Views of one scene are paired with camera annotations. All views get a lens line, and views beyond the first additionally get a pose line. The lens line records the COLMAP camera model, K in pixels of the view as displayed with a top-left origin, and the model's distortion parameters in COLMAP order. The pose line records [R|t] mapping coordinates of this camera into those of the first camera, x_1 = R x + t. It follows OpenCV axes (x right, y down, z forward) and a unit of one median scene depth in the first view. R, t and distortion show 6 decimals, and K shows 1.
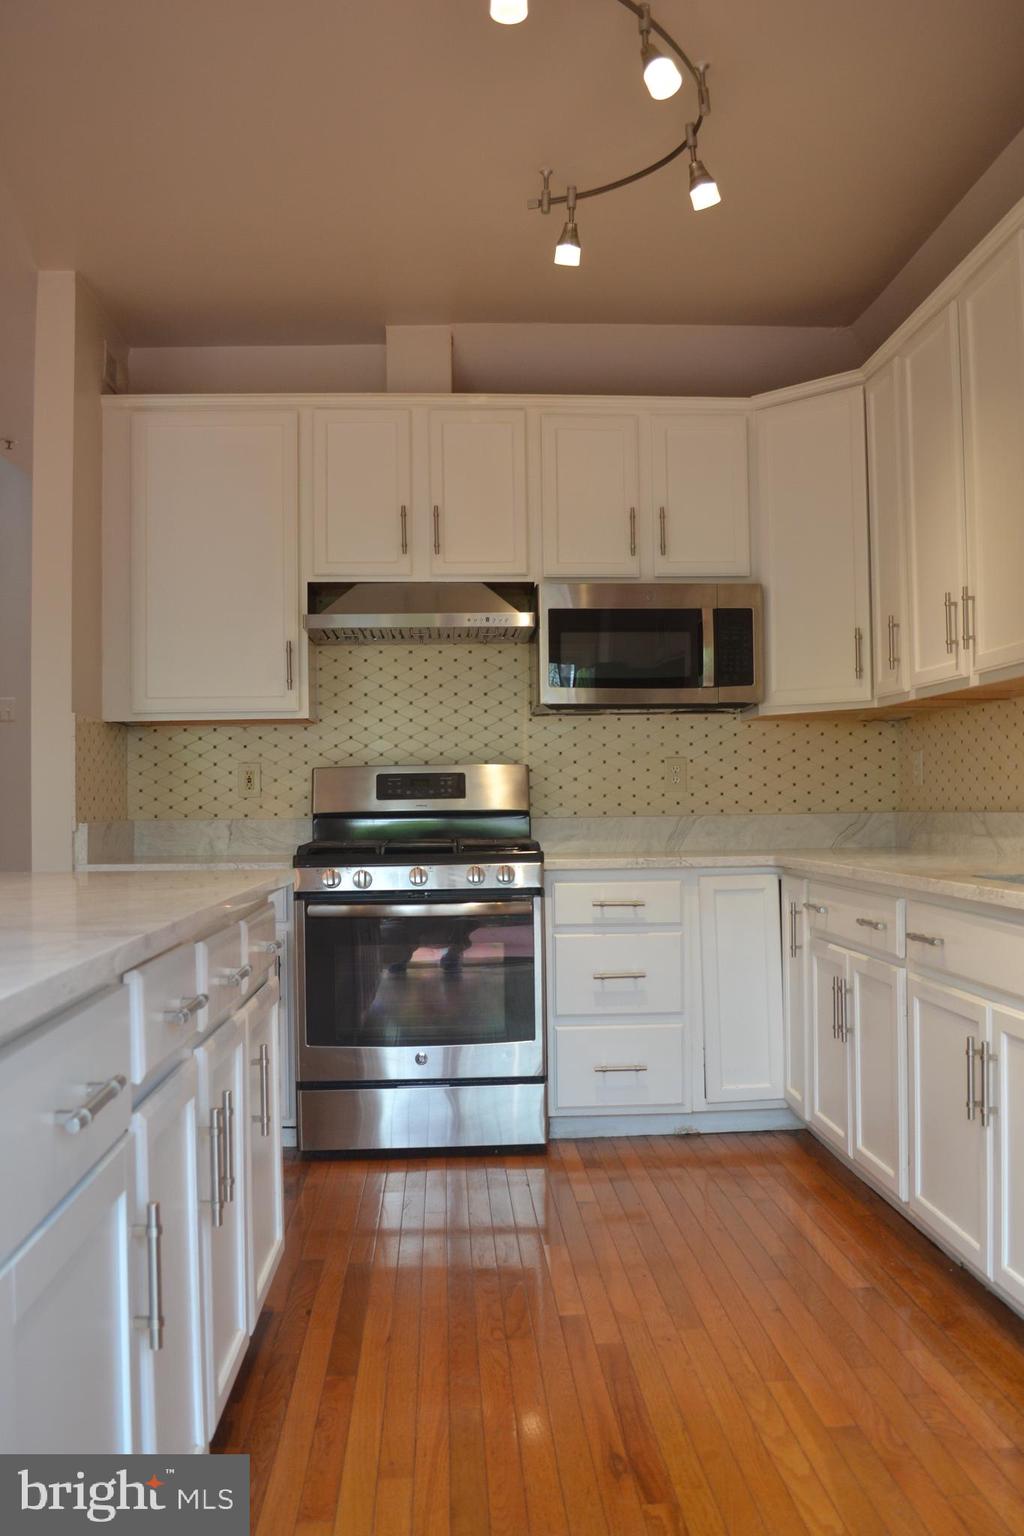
lens RADIAL K [[1230.7, 0, 512.0], [0, 1230.7, 768.0], [0, 0, 1]] dist [-0.089980, 0.089071]
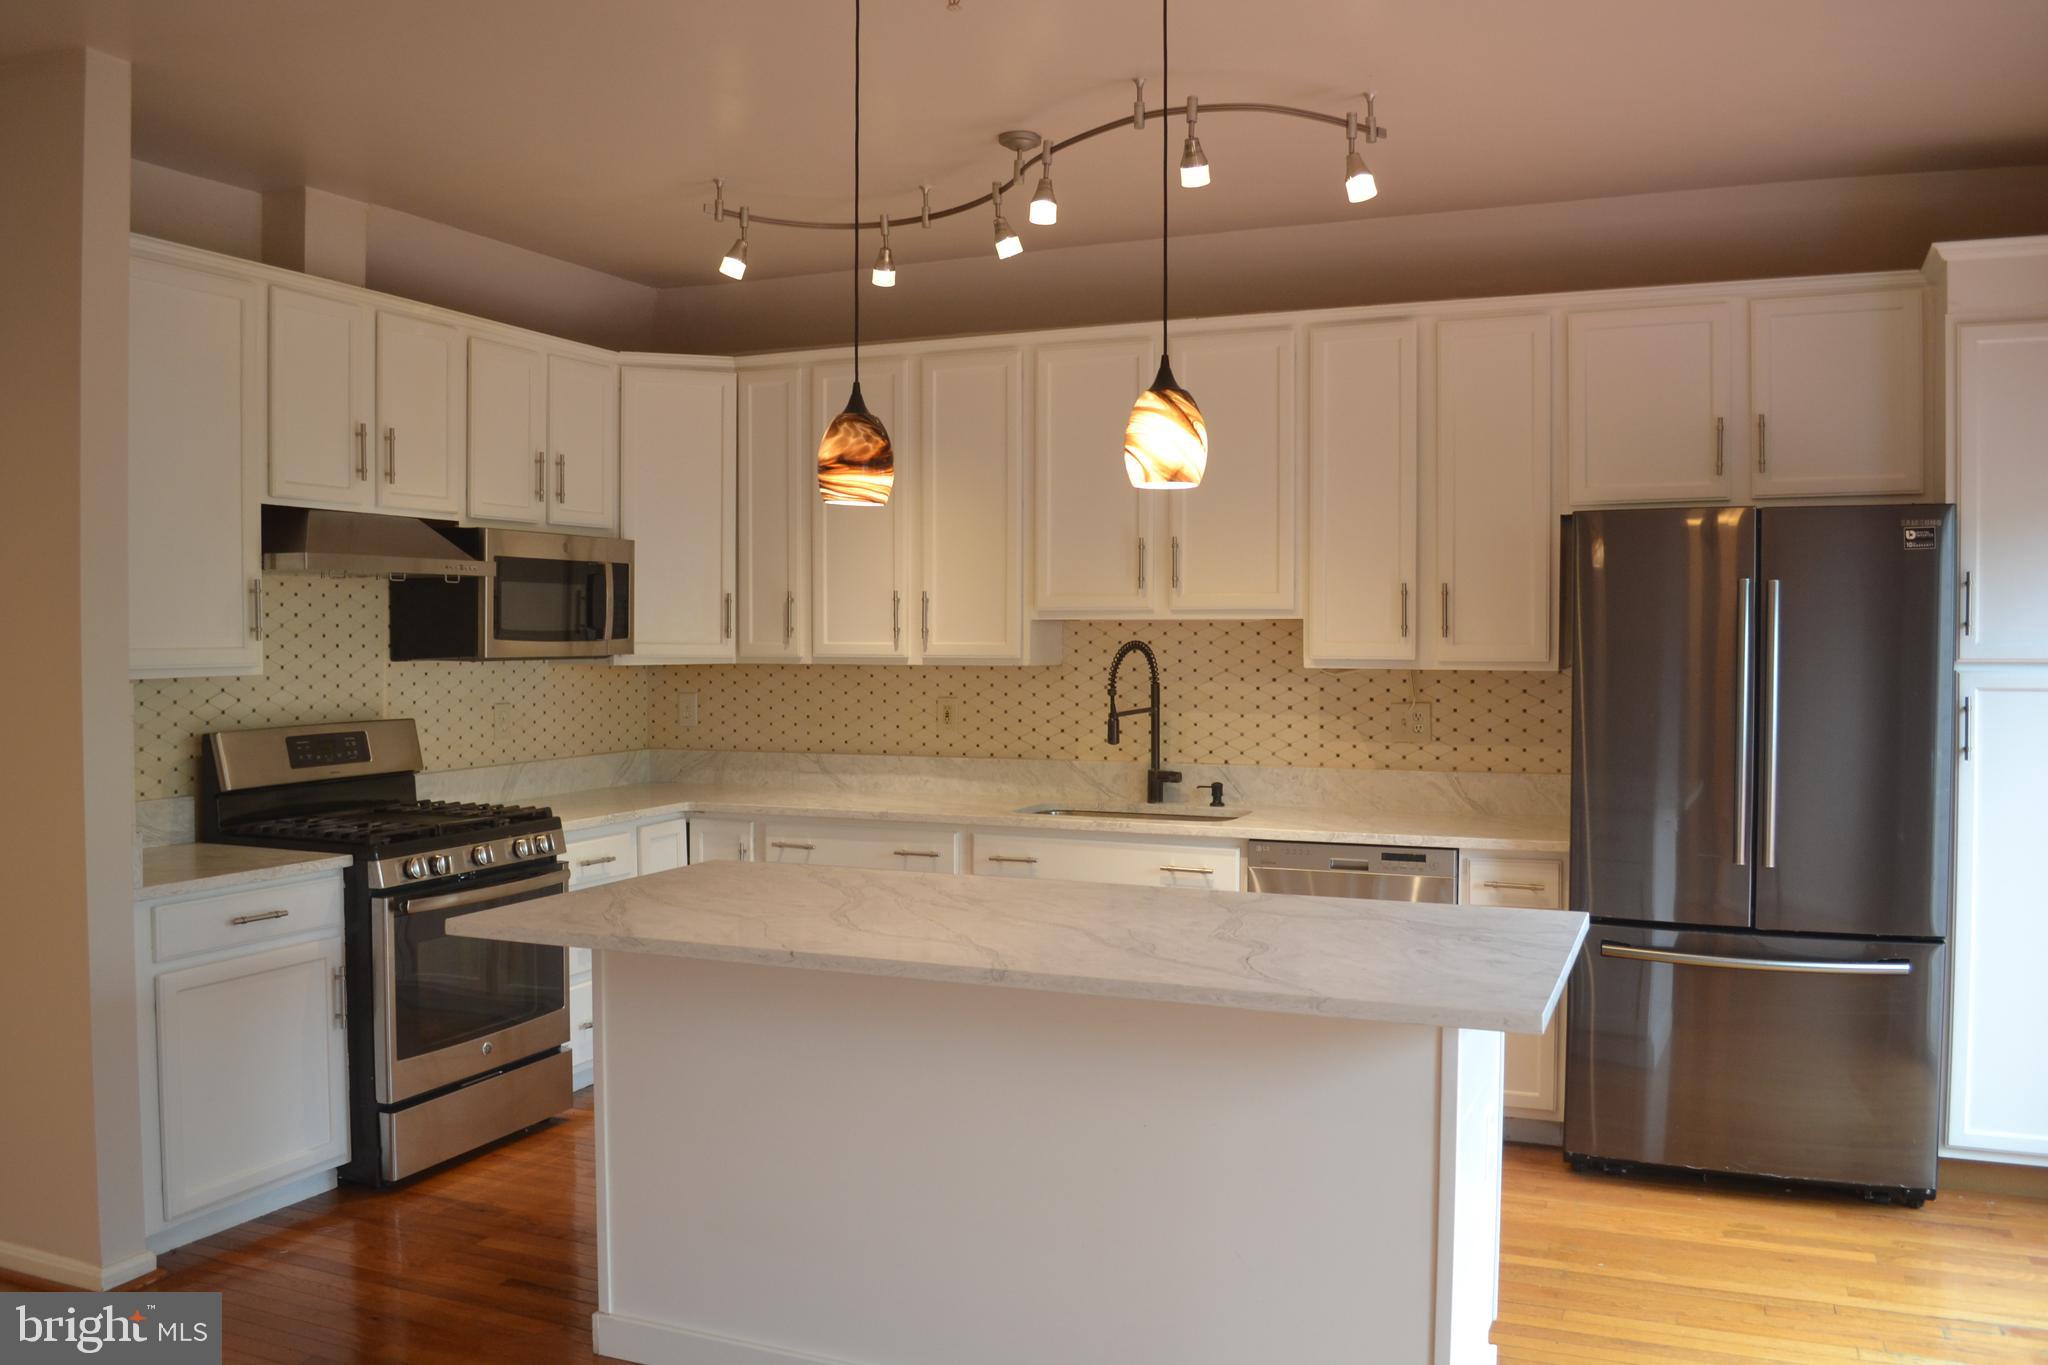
lens RADIAL K [[1641.0, 0, 1013.9], [0, 1641.0, 674.8], [0, 0, 1]] dist [-0.089980, 0.089071]
pose [[0.466365, -0.010234, 0.884533, -0.860540], [-0.027300, 0.999290, 0.025956, -0.080027], [-0.884171, -0.036253, 0.465754, 0.069227]]
